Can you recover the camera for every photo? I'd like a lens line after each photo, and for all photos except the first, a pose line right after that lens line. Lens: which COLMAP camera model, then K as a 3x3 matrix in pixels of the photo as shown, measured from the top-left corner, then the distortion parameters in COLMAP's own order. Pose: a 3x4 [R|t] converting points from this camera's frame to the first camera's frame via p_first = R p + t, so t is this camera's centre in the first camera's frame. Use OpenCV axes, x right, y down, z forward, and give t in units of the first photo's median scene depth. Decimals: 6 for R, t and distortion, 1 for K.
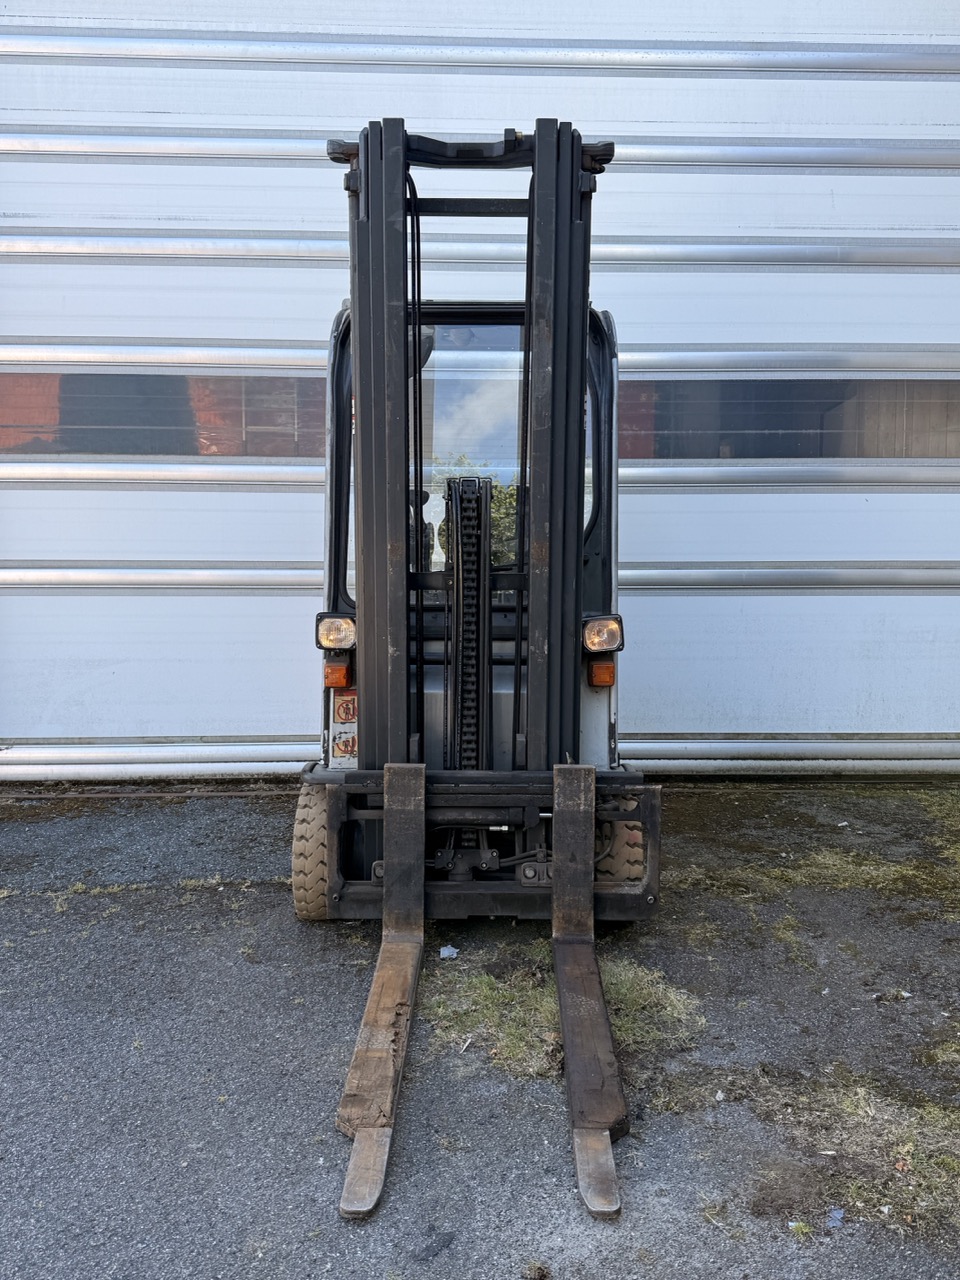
lens RADIAL K [[1046.7, 0, 488.1], [0, 1046.7, 649.1], [0, 0, 1]] dist [-0.001942, -0.009617]
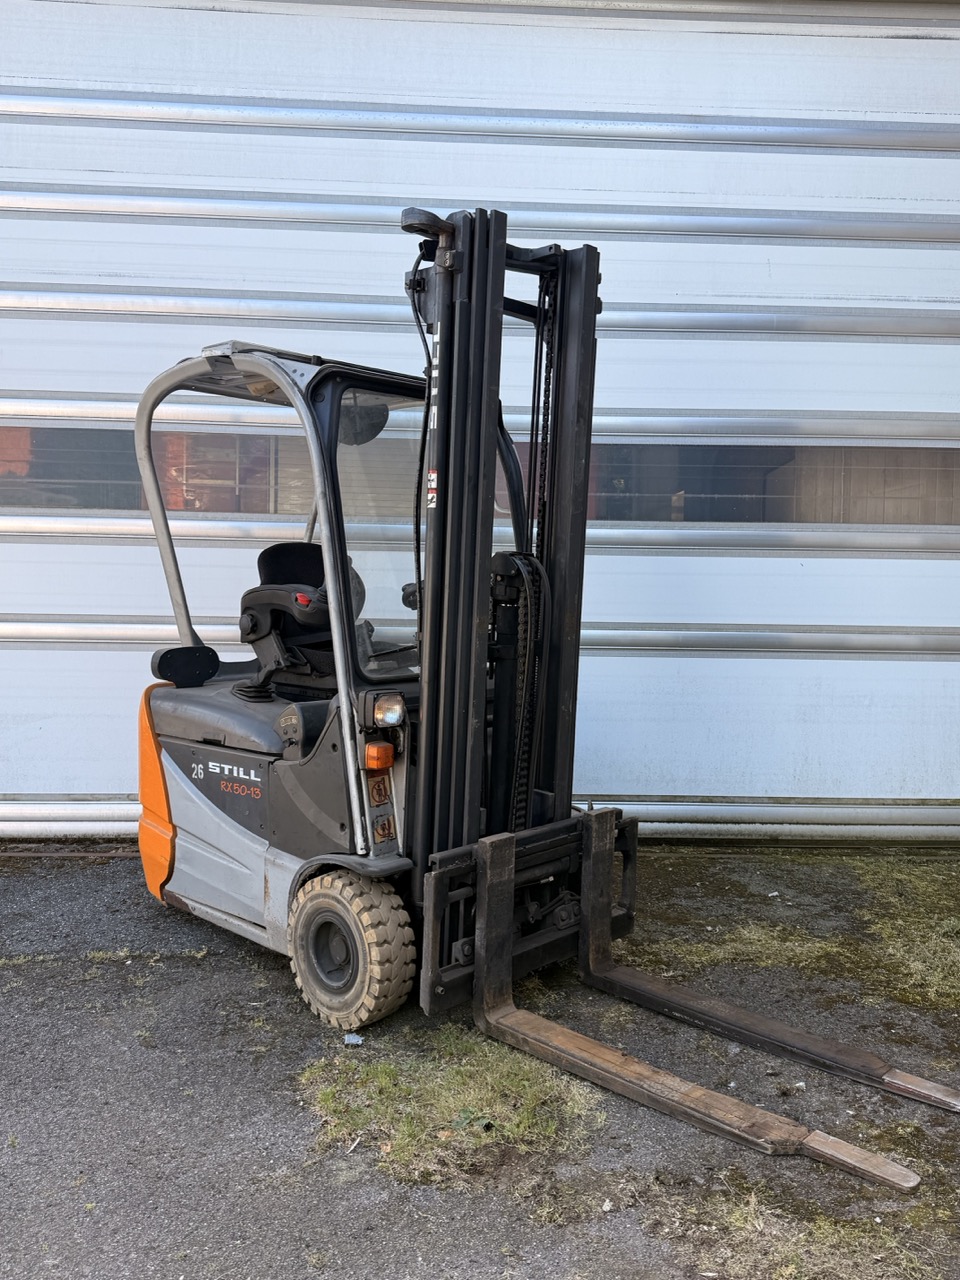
lens RADIAL K [[1046.4, 0, 480.0], [0, 1046.4, 640.0], [0, 0, 1]] dist [-0.005912, -0.002639]
pose [[0.999773, 0.013935, 0.016093, 0.039271], [-0.013274, 0.999093, -0.040464, -0.026871], [-0.016642, 0.040241, 0.999051, 0.007385]]
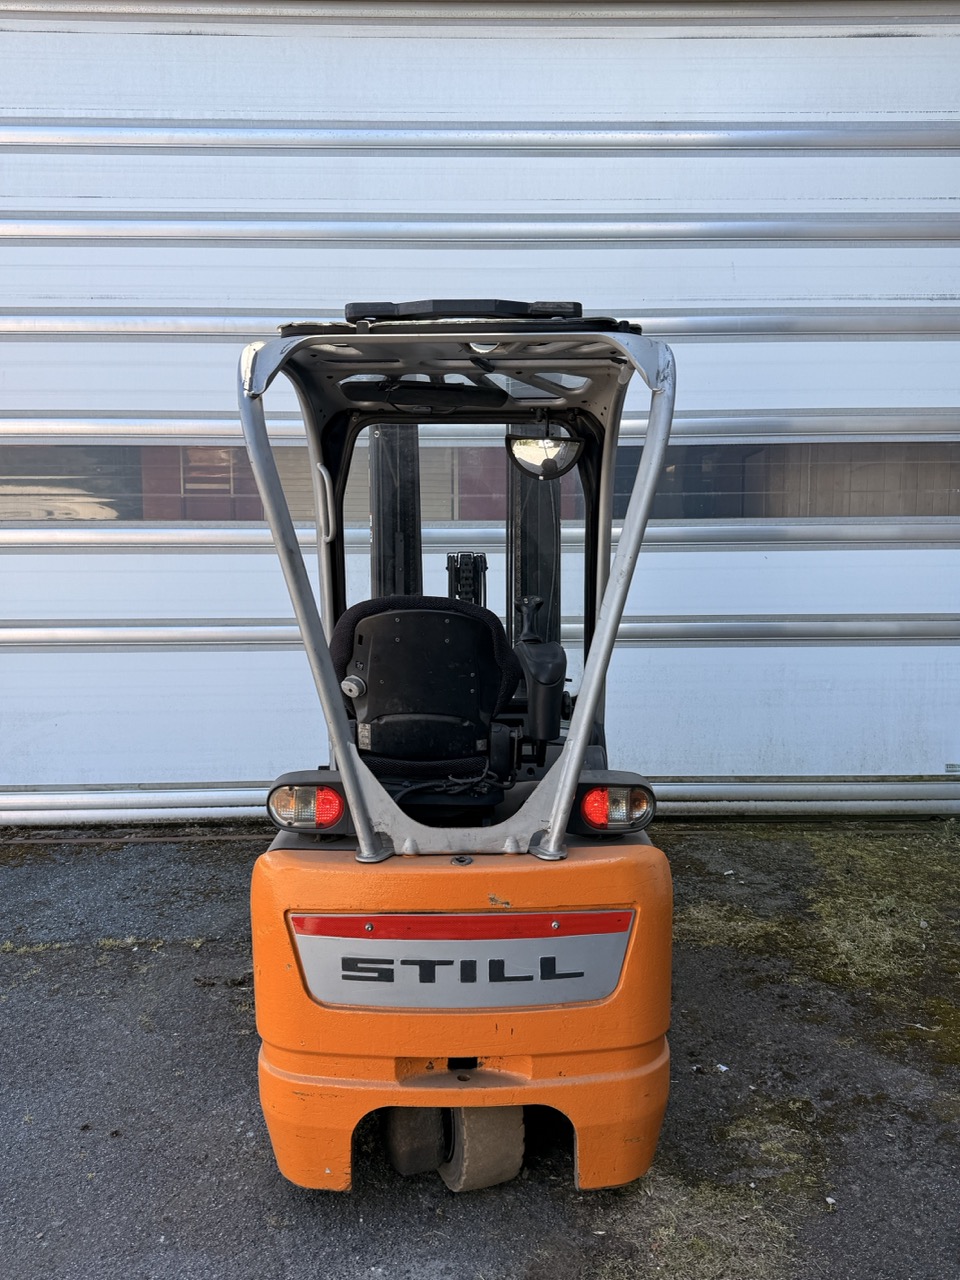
lens RADIAL K [[1046.6, 0, 484.6], [0, 1046.6, 641.7], [0, 0, 1]] dist [0.013108, -0.030854]
pose [[0.999938, -0.004147, -0.010354, 0.092997], [0.004379, 0.999739, 0.022409, -0.087214], [0.010259, -0.022453, 0.999695, -0.064474]]
